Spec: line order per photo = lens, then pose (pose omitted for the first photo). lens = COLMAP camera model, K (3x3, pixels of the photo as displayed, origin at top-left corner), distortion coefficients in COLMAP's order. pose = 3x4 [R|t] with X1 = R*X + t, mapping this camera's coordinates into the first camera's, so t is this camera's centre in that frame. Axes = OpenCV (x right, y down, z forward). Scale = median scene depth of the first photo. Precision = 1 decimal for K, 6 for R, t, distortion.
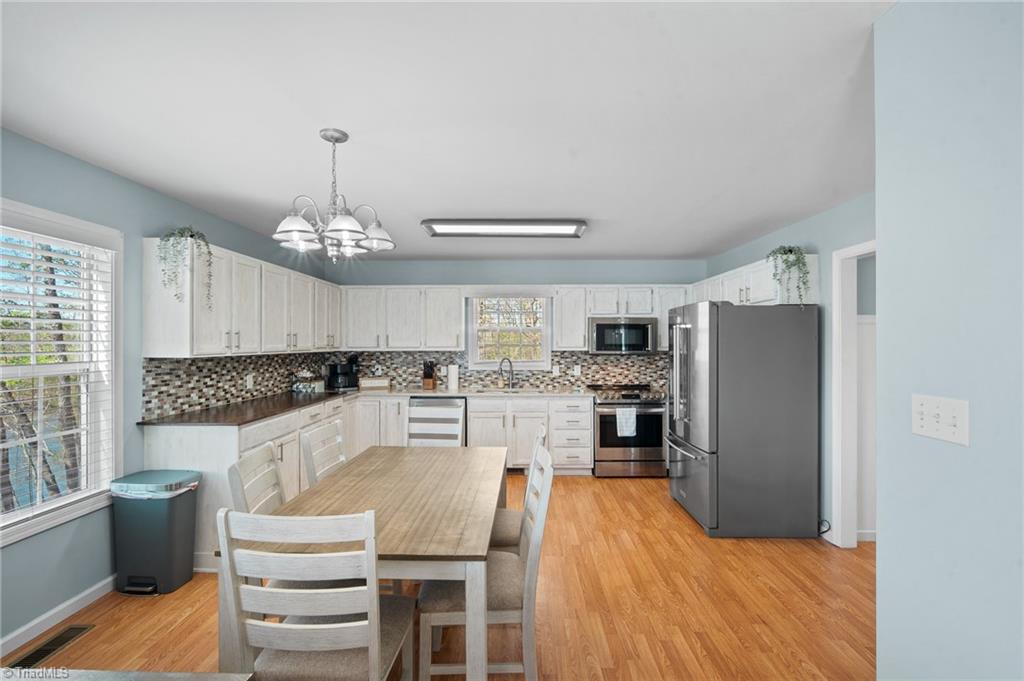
lens RADIAL K [[450.4, 0, 511.9], [0, 450.4, 345.3], [0, 0, 1]] dist [-0.017798, 0.005907]
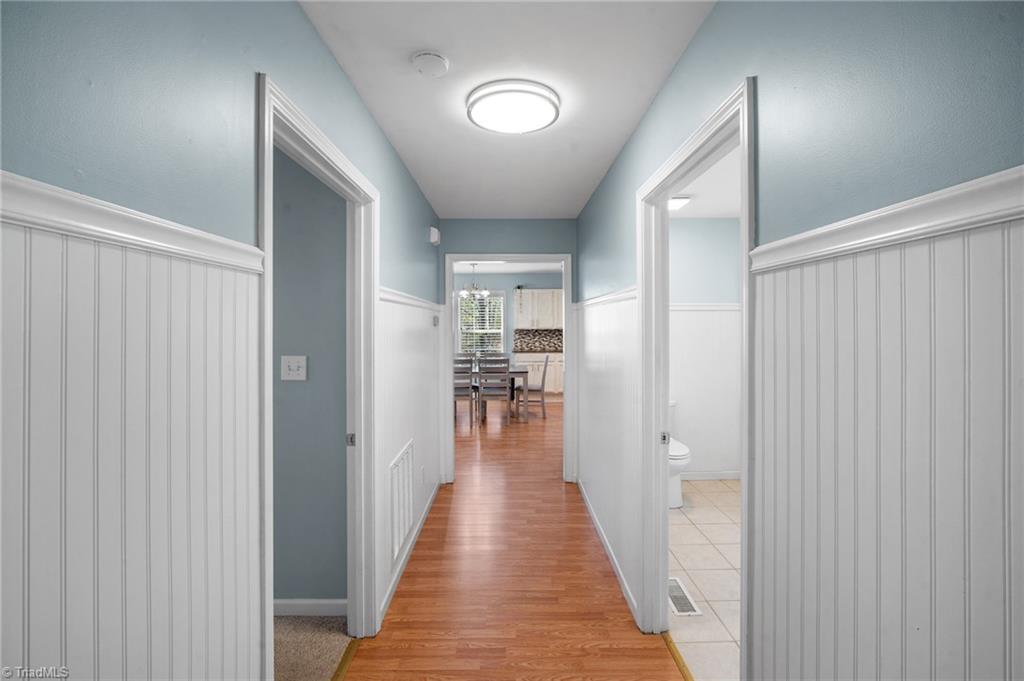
lens RADIAL K [[450.4, 0, 511.9], [0, 450.4, 345.3], [0, 0, 1]] dist [-0.017798, 0.005907]
pose [[0.029510, 0.054310, -0.998088, 1.228627], [-0.003512, 0.998522, 0.054230, -0.014577], [0.999558, 0.001905, 0.029657, 0.476069]]
